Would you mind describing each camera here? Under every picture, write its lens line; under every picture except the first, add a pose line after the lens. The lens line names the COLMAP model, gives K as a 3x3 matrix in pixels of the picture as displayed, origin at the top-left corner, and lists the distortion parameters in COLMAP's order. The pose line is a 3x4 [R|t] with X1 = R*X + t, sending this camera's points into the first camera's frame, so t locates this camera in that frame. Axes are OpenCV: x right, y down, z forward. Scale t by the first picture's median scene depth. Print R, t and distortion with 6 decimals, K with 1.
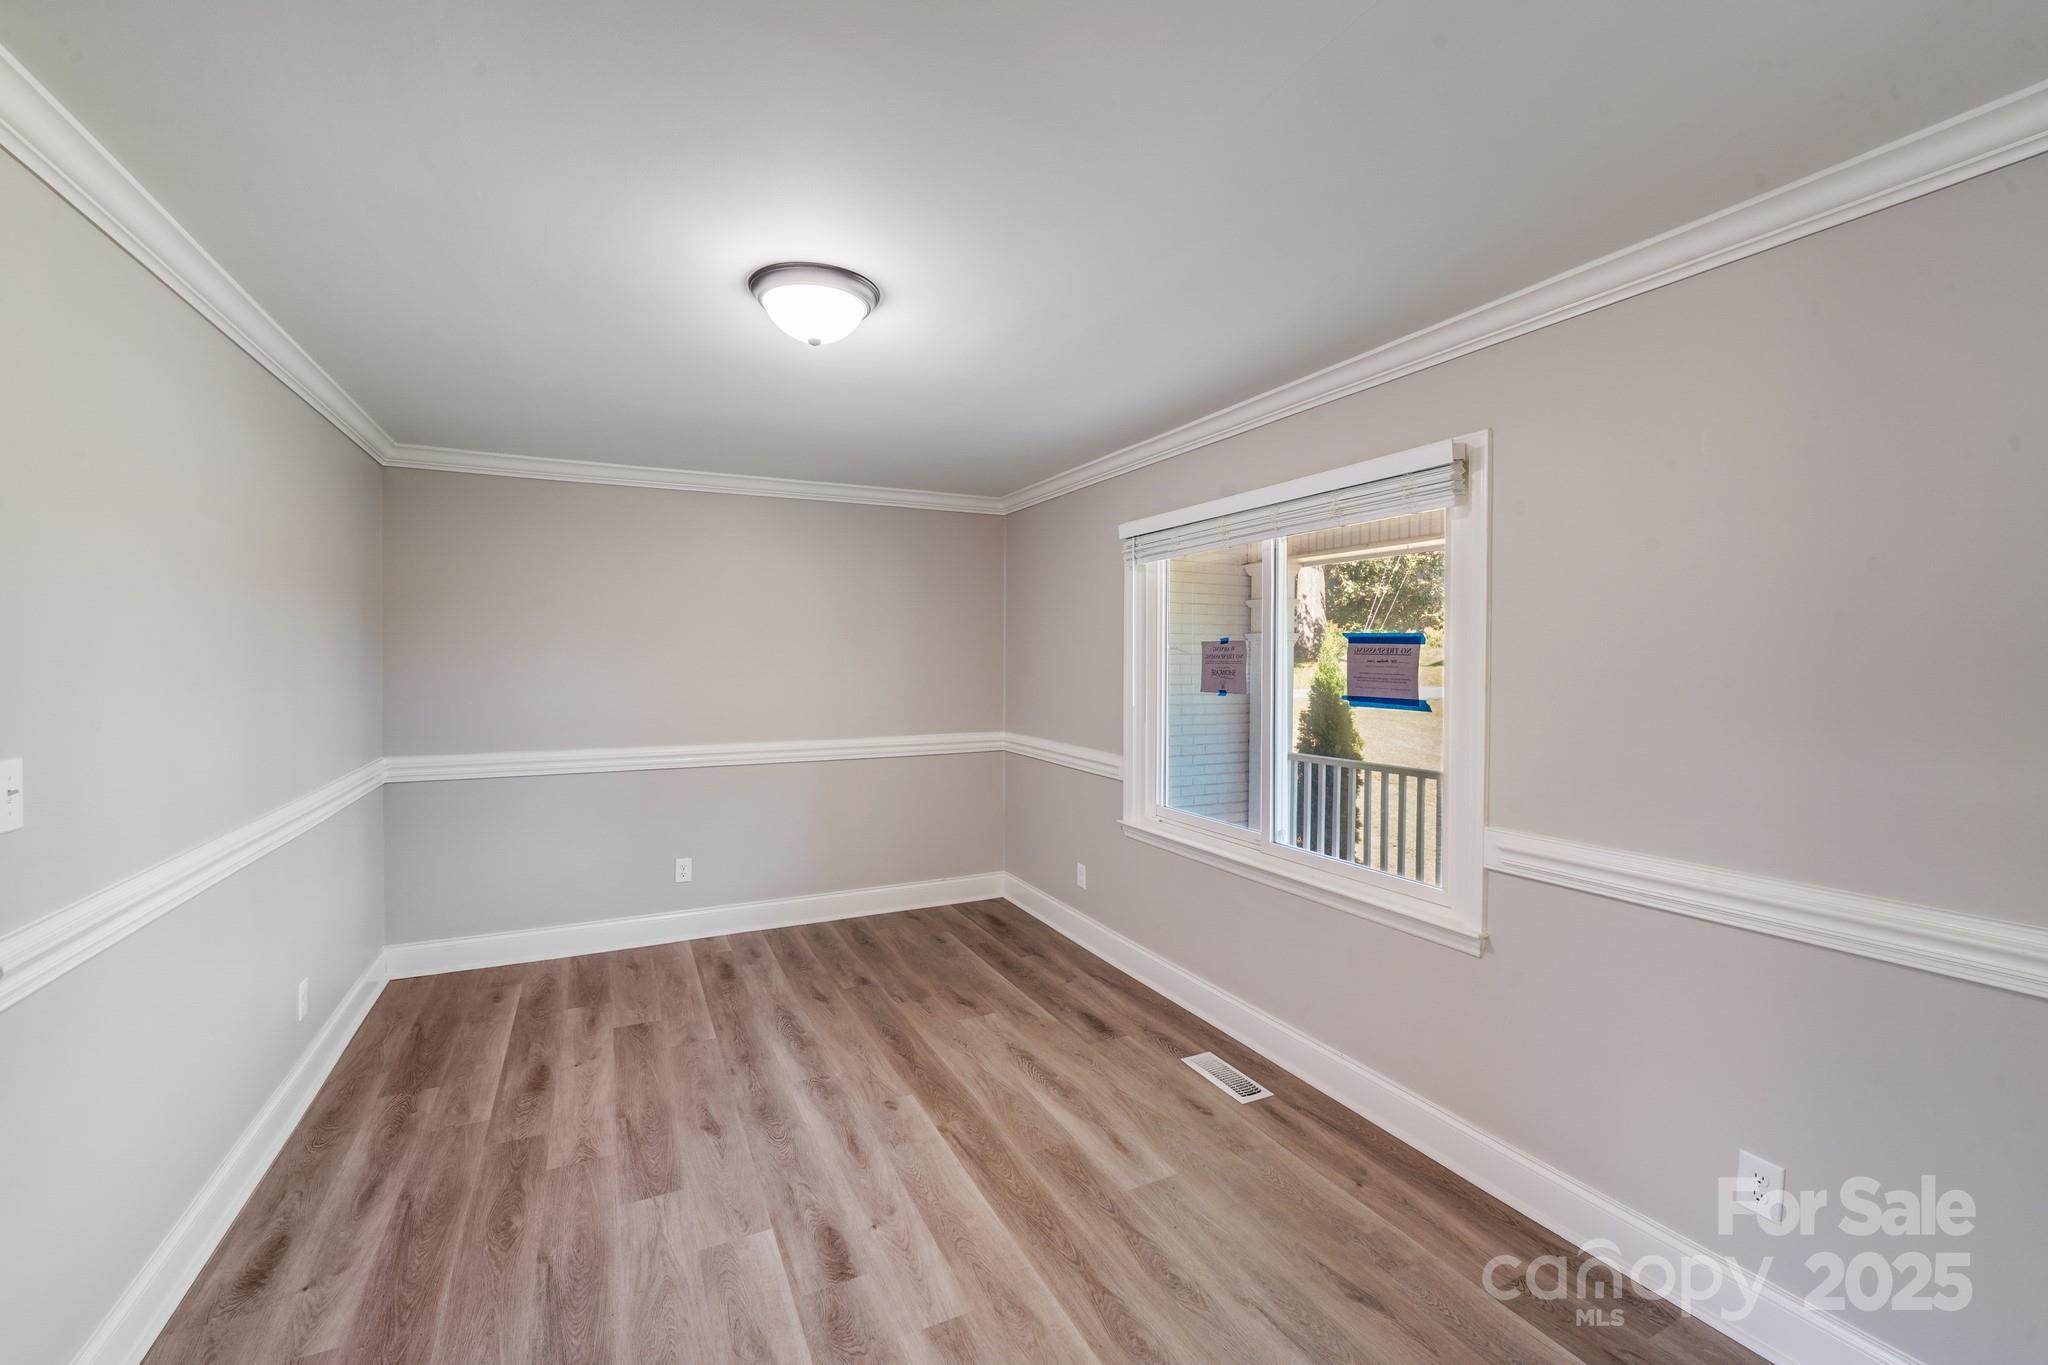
lens RADIAL K [[832.8, 0, 1019.7], [0, 832.8, 674.0], [0, 0, 1]] dist [-0.000731, -0.007440]
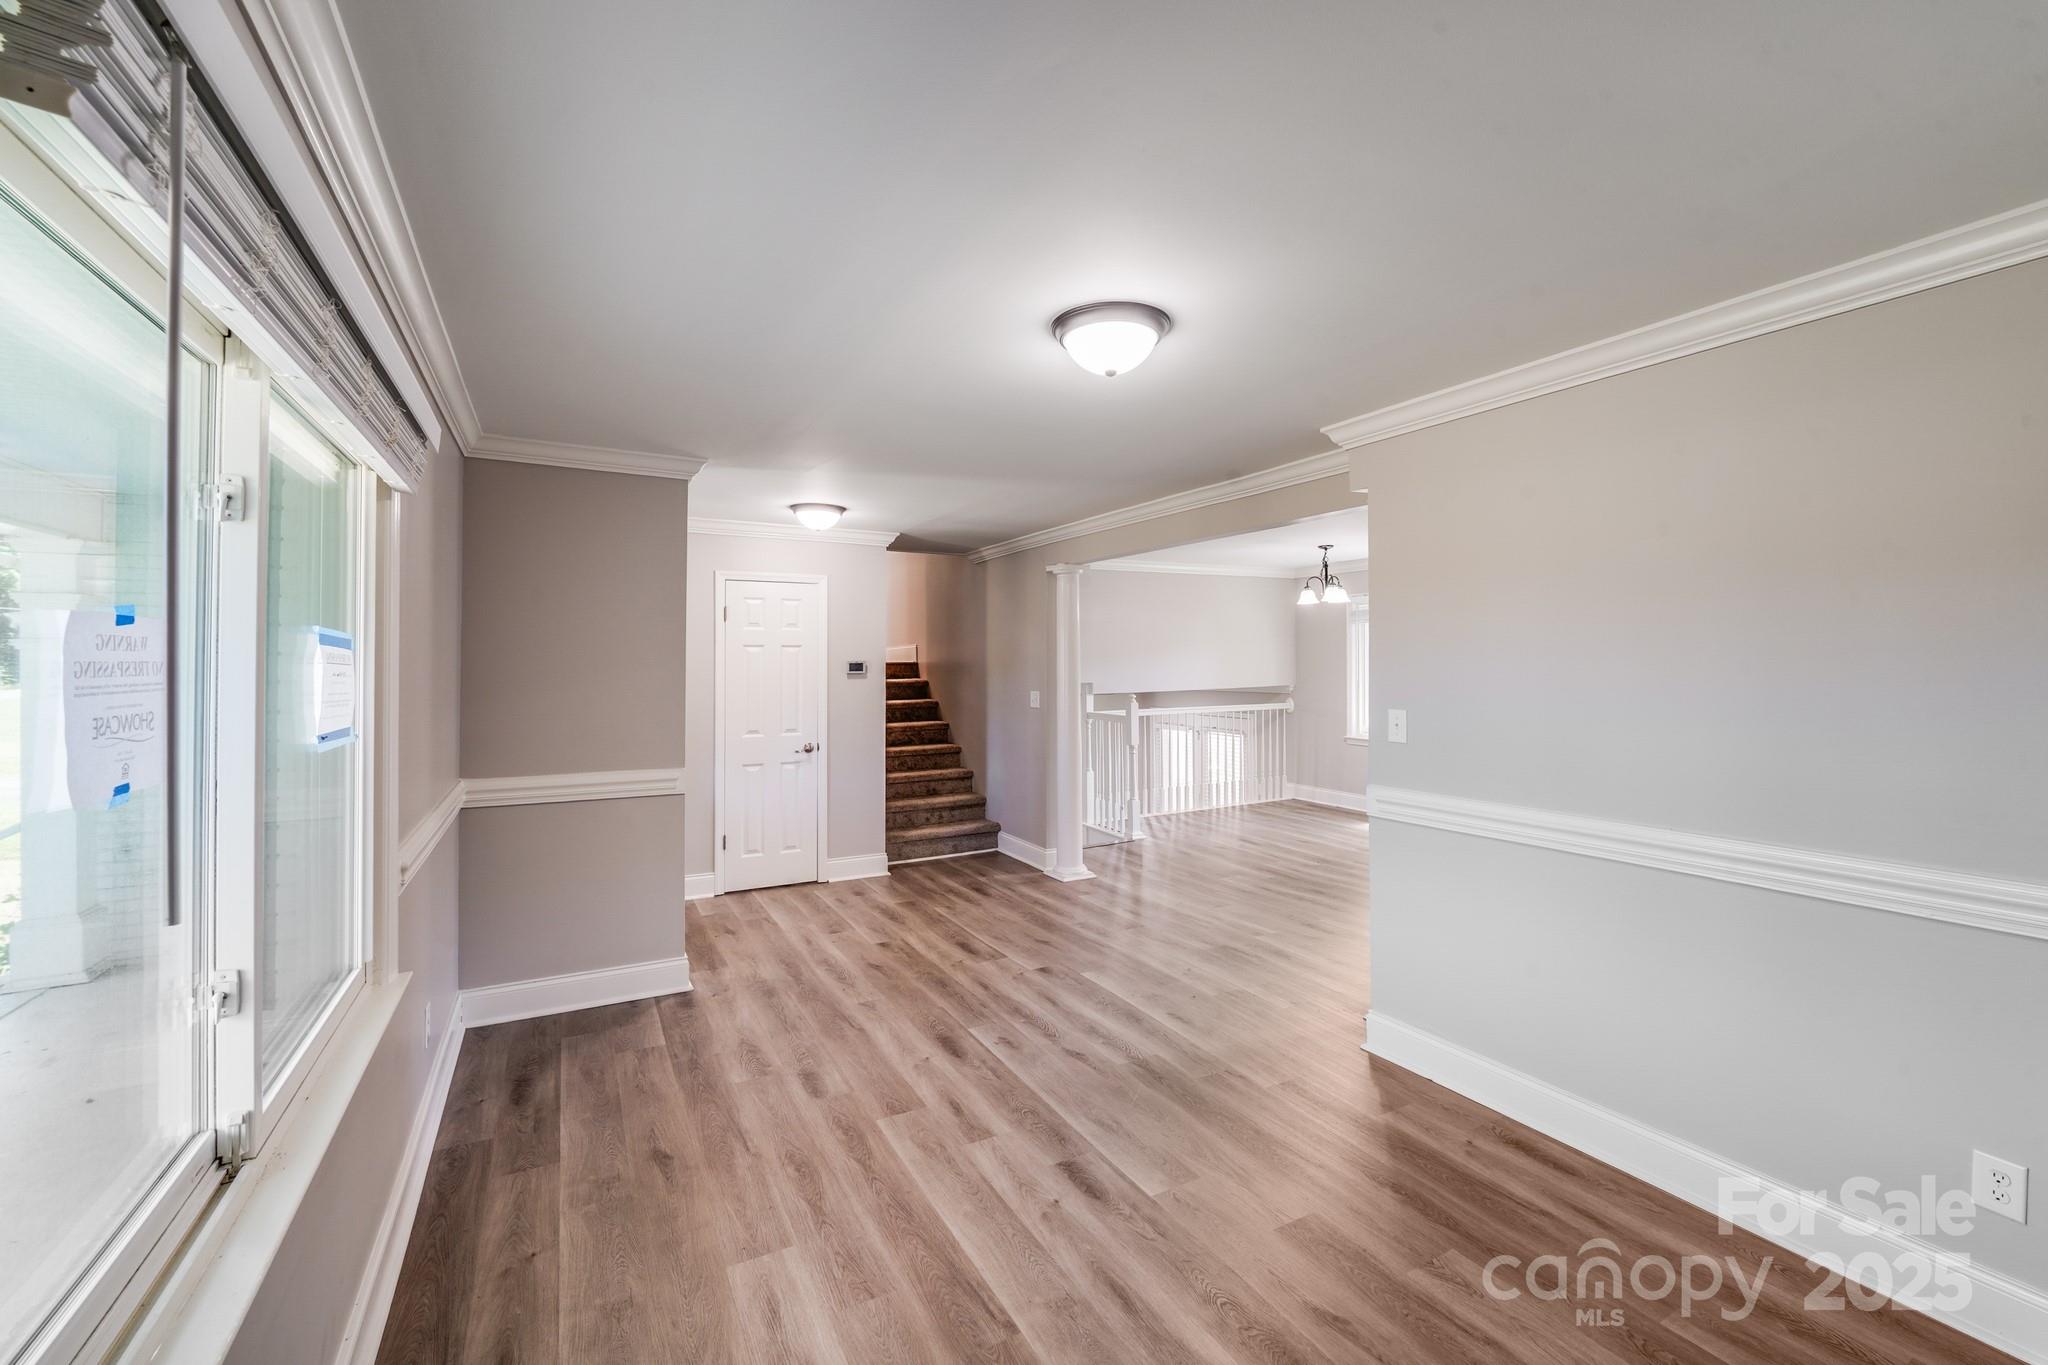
lens RADIAL K [[845.6, 0, 1007.9], [0, 845.6, 668.7], [0, 0, 1]] dist [-0.001921, -0.004300]
pose [[-0.999852, 0.002856, -0.016939, -0.080778], [0.002405, 0.999645, 0.026539, -0.035966], [0.017009, 0.026494, -0.999504, 1.719866]]
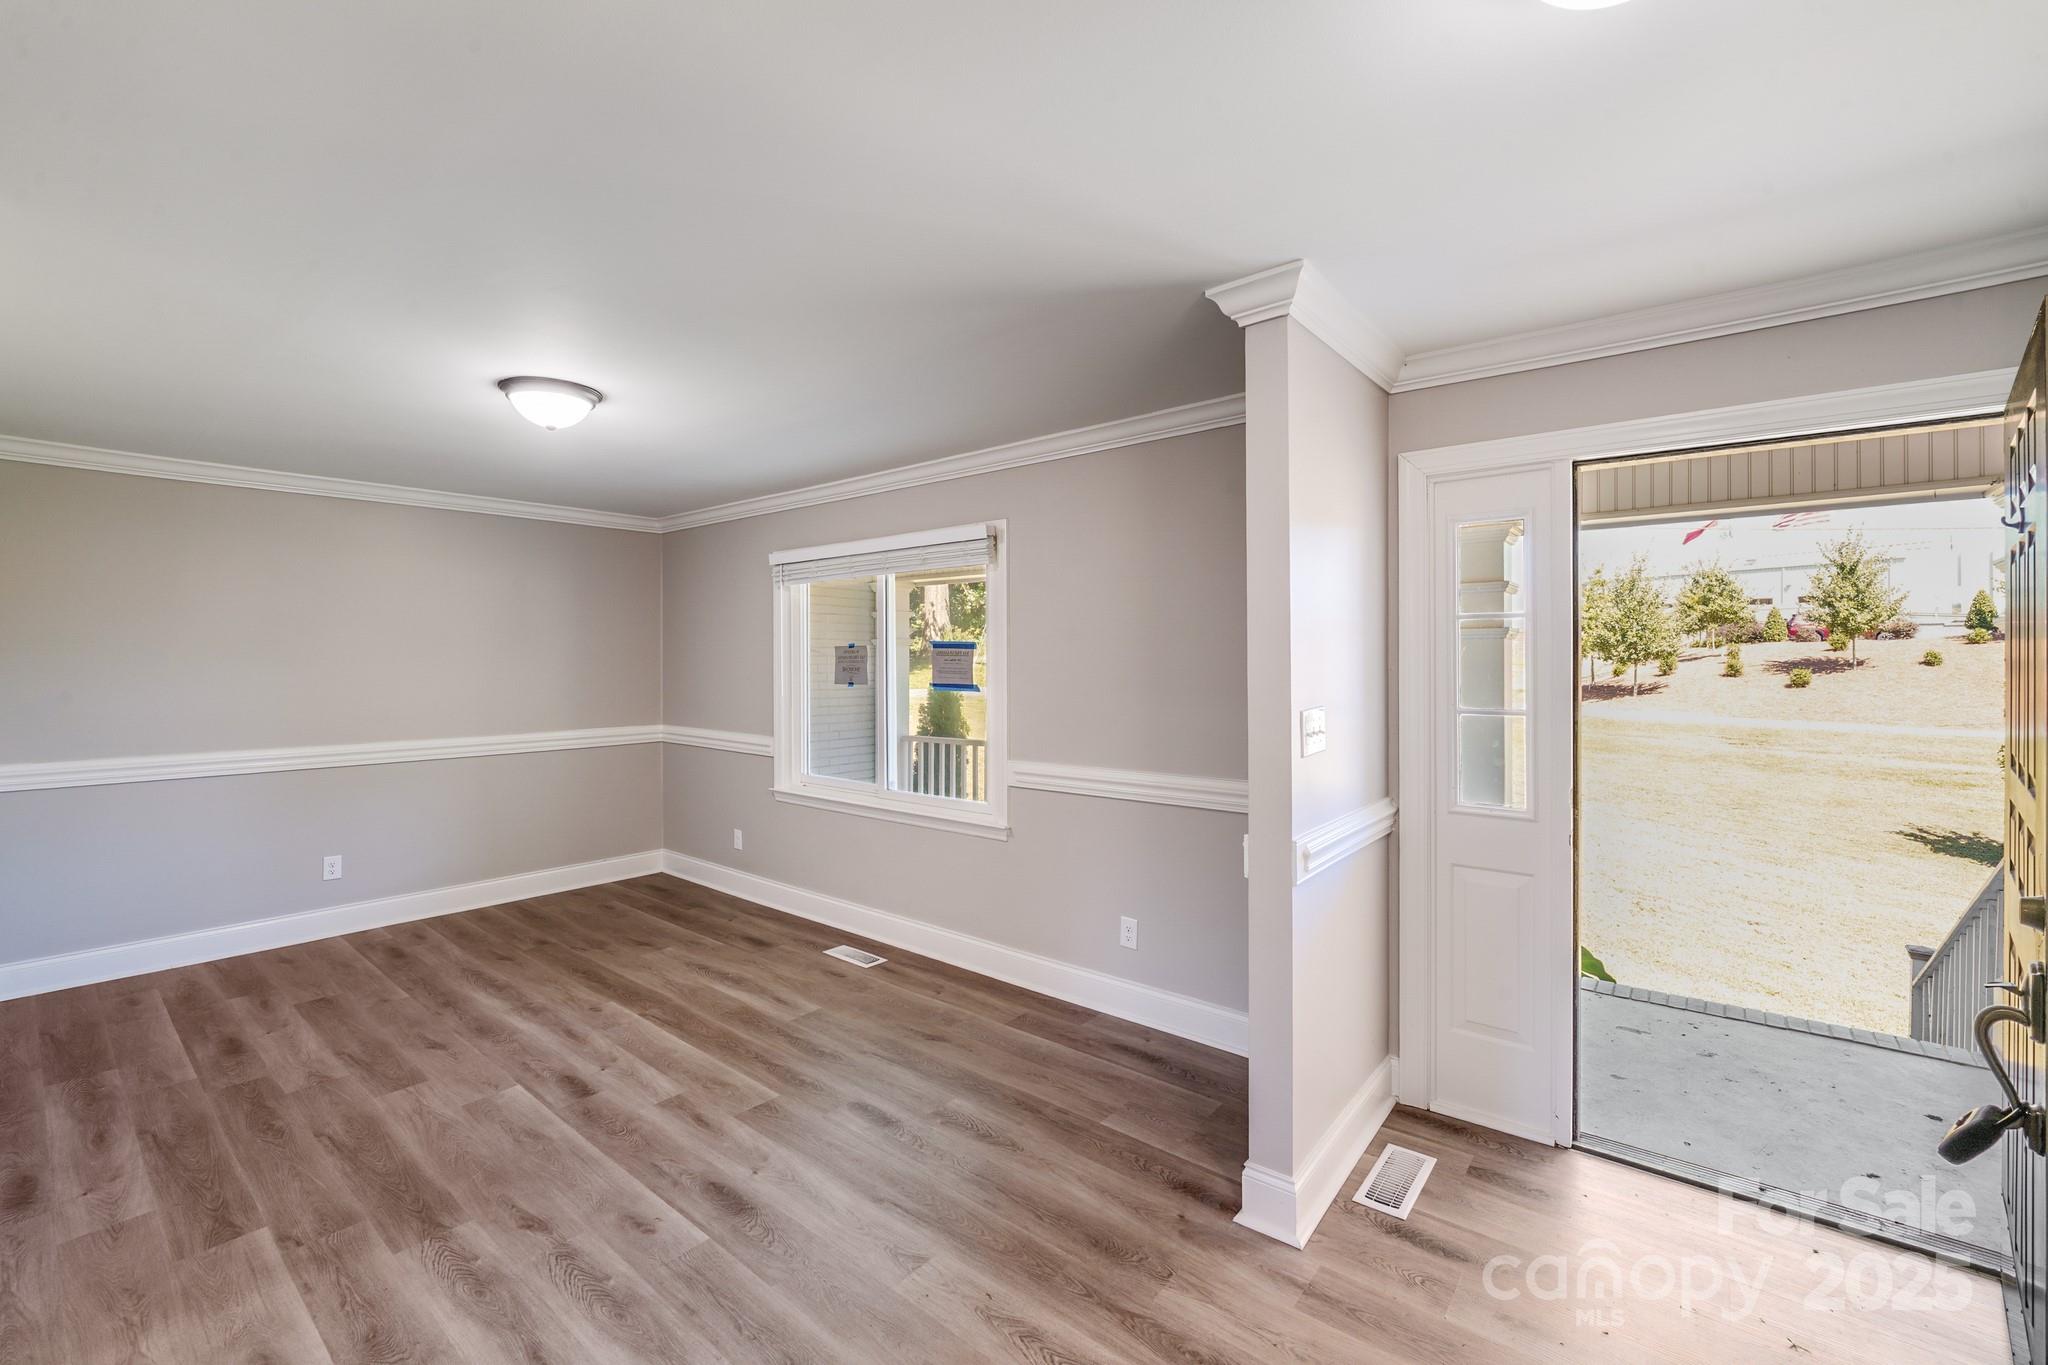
lens RADIAL K [[845.6, 0, 1007.9], [0, 845.6, 668.7], [0, 0, 1]] dist [-0.001921, -0.004300]
pose [[0.915240, -0.007434, 0.402840, -0.099407], [0.011339, 0.999909, -0.007310, 0.013780], [-0.402749, 0.011258, 0.915241, -0.471966]]
